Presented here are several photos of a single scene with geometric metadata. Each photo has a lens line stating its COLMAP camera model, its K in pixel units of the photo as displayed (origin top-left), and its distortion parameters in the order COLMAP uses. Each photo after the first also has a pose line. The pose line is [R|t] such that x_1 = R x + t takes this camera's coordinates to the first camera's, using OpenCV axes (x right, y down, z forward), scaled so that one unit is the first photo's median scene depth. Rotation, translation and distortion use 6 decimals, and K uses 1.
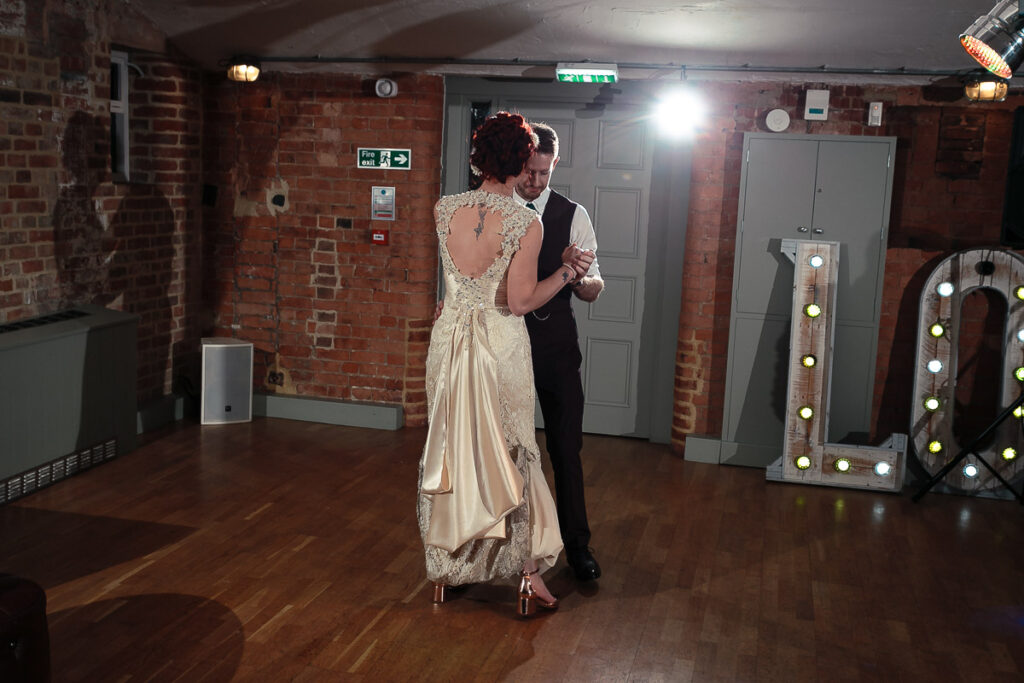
lens RADIAL K [[1119.6, 0, 515.4], [0, 1119.6, 338.8], [0, 0, 1]] dist [0.011484, 0.000000]
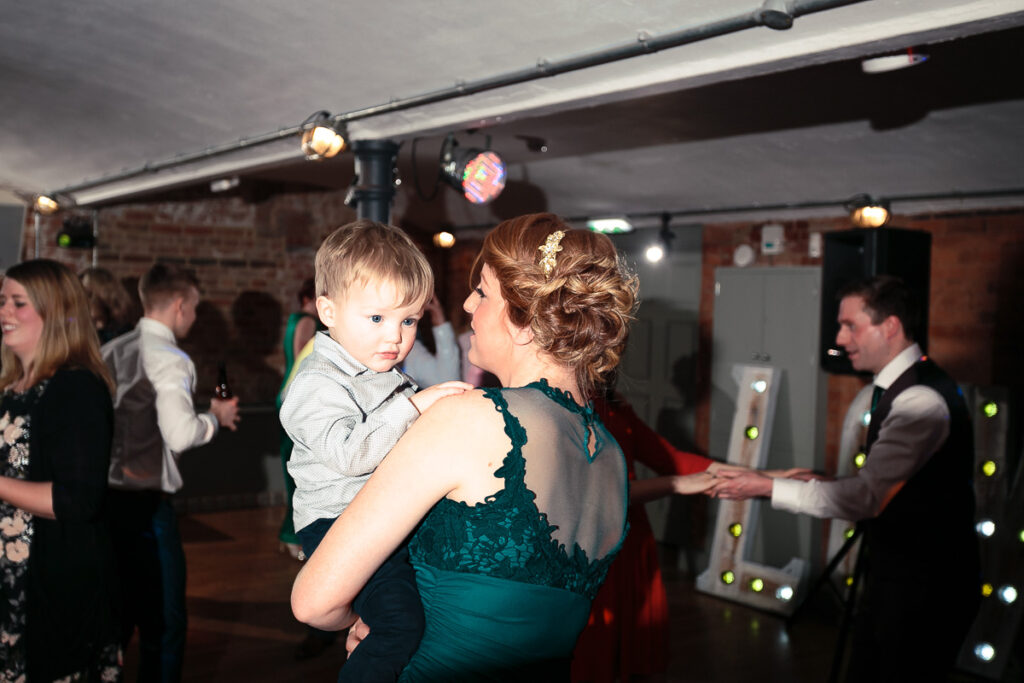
lens RADIAL K [[1119.6, 0, 512.9], [0, 1119.6, 337.1], [0, 0, 1]] dist [0.011484, 0.000000]
pose [[0.755663, 0.001374, -0.654959, 0.763296], [-0.096307, 0.989361, -0.109040, 0.021556], [0.647841, 0.145475, 0.747756, 0.059304]]
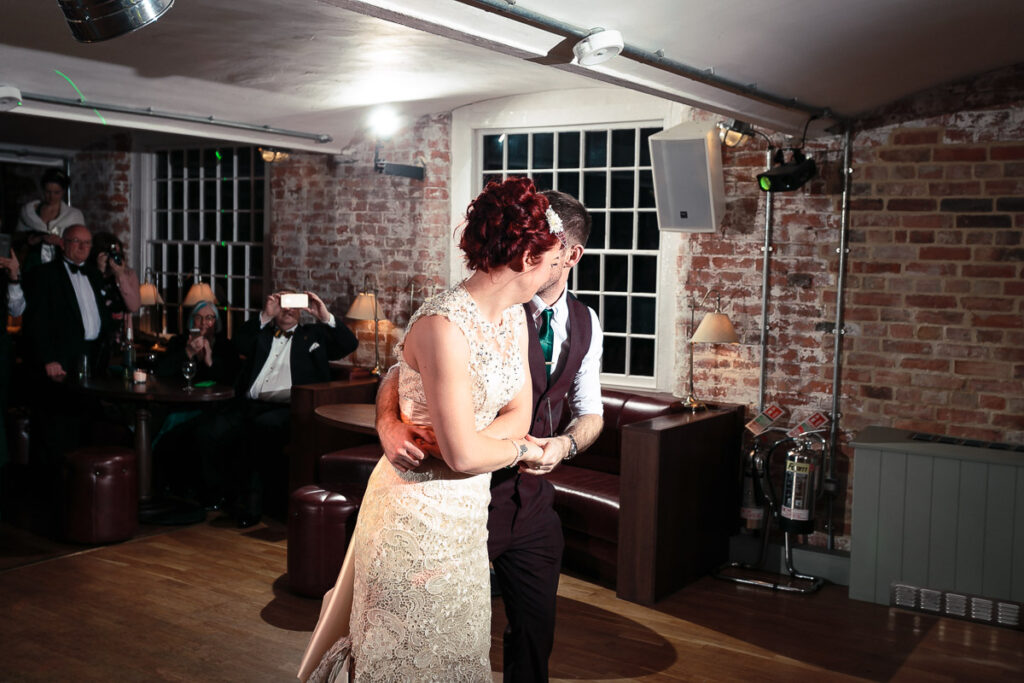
lens RADIAL K [[1119.6, 0, 512.5], [0, 1119.6, 338.5], [0, 0, 1]] dist [0.011484, 0.000000]
pose [[-0.348632, 0.020831, -0.937028, 0.482402], [-0.178073, 0.980071, 0.088042, -0.089545], [0.920188, 0.197553, -0.337975, 0.760785]]
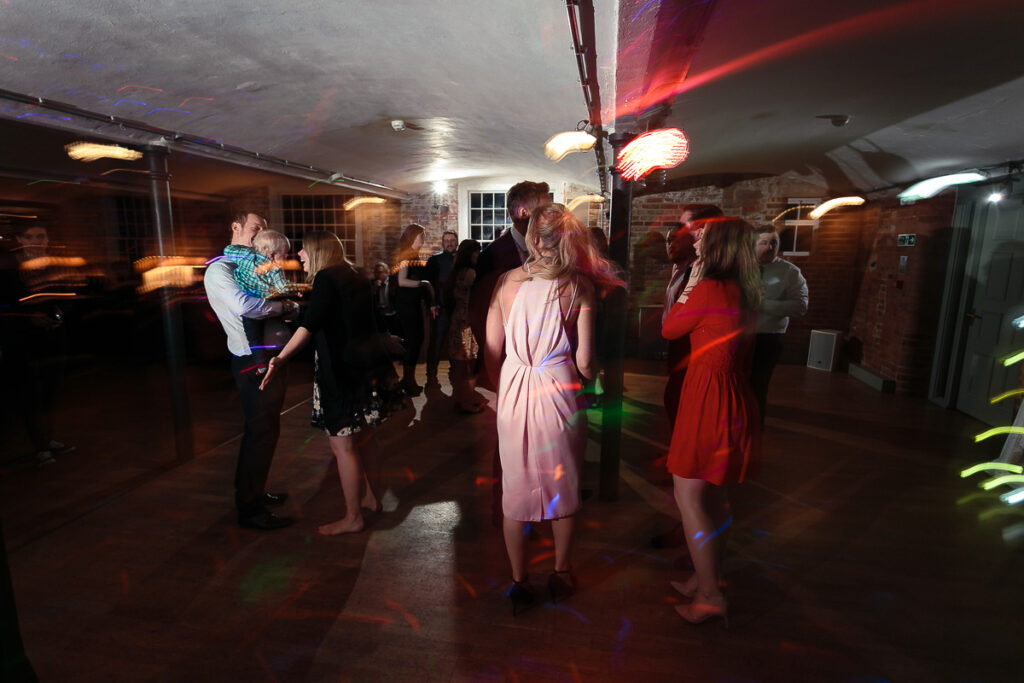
lens RADIAL K [[553.4, 0, 510.0], [0, 553.4, 338.1], [0, 0, 1]] dist [-0.001038, -0.000003]
pose [[0.055673, 0.129605, -0.990002, 0.798874], [-0.154127, 0.980770, 0.119729, -0.018892], [0.986481, 0.145921, 0.074578, 0.371702]]
